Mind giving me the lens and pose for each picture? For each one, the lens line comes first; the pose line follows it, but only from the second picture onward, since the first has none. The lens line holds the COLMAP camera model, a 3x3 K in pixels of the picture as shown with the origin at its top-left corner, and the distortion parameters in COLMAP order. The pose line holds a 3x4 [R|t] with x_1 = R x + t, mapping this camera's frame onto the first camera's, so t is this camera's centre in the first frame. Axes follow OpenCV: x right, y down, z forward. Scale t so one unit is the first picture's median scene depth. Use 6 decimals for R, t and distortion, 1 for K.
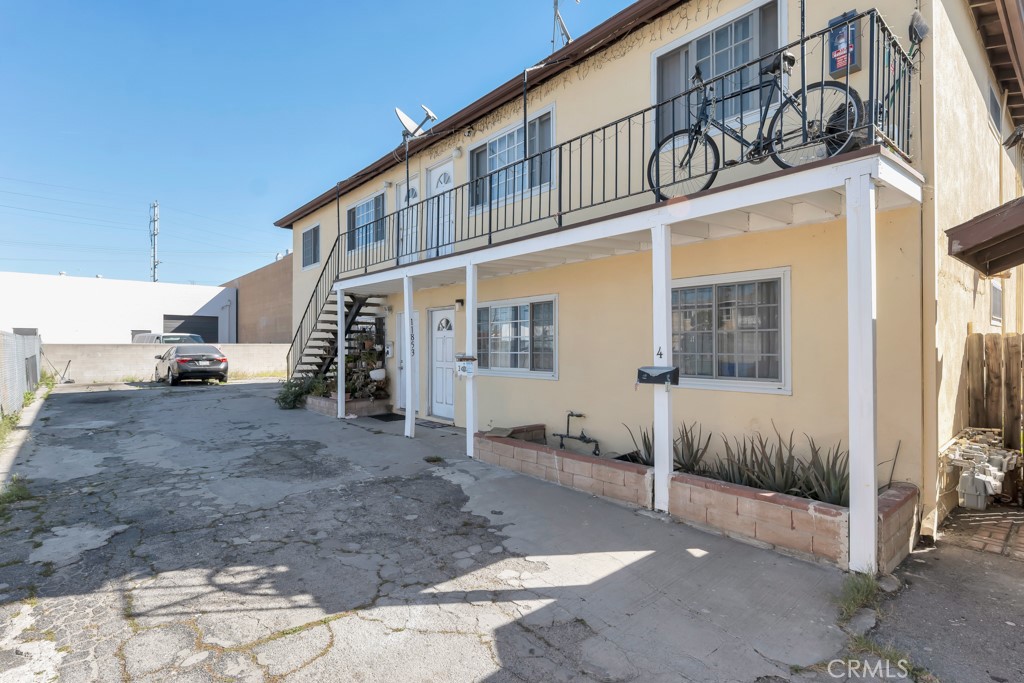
lens RADIAL K [[504.5, 0, 507.6], [0, 504.5, 344.0], [0, 0, 1]] dist [-0.000507, 0.000172]
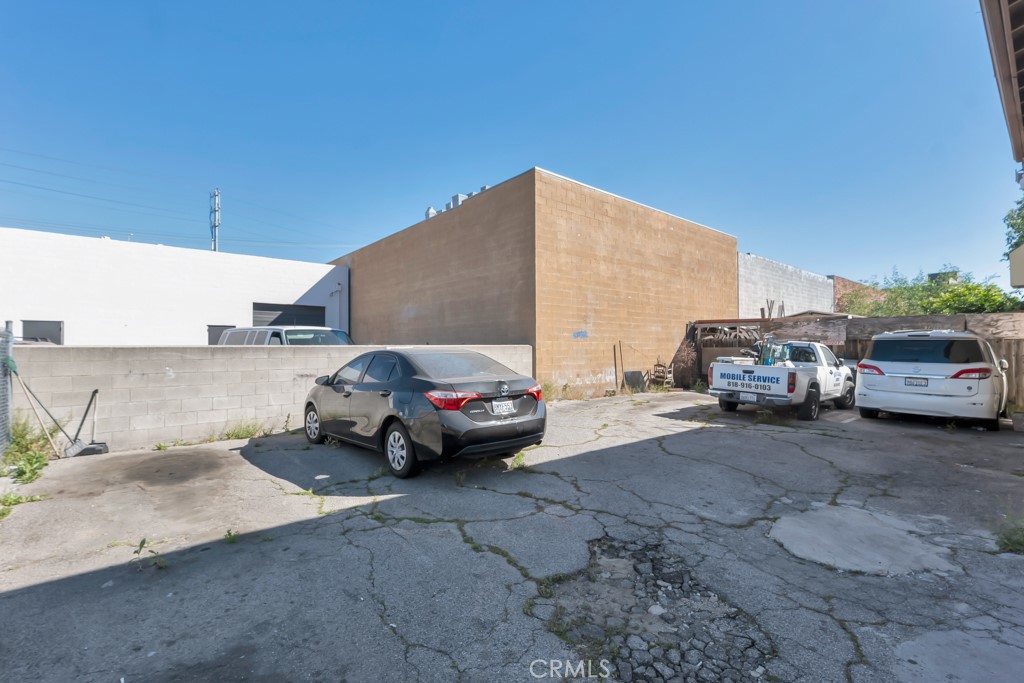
lens RADIAL K [[452.4, 0, 508.8], [0, 452.4, 344.2], [0, 0, 1]] dist [0.002414, 0.000420]
pose [[0.999872, -0.002628, -0.015777, -0.562163], [0.002622, 0.999996, -0.000387, -0.001213], [0.015778, 0.000345, 0.999875, 0.676790]]
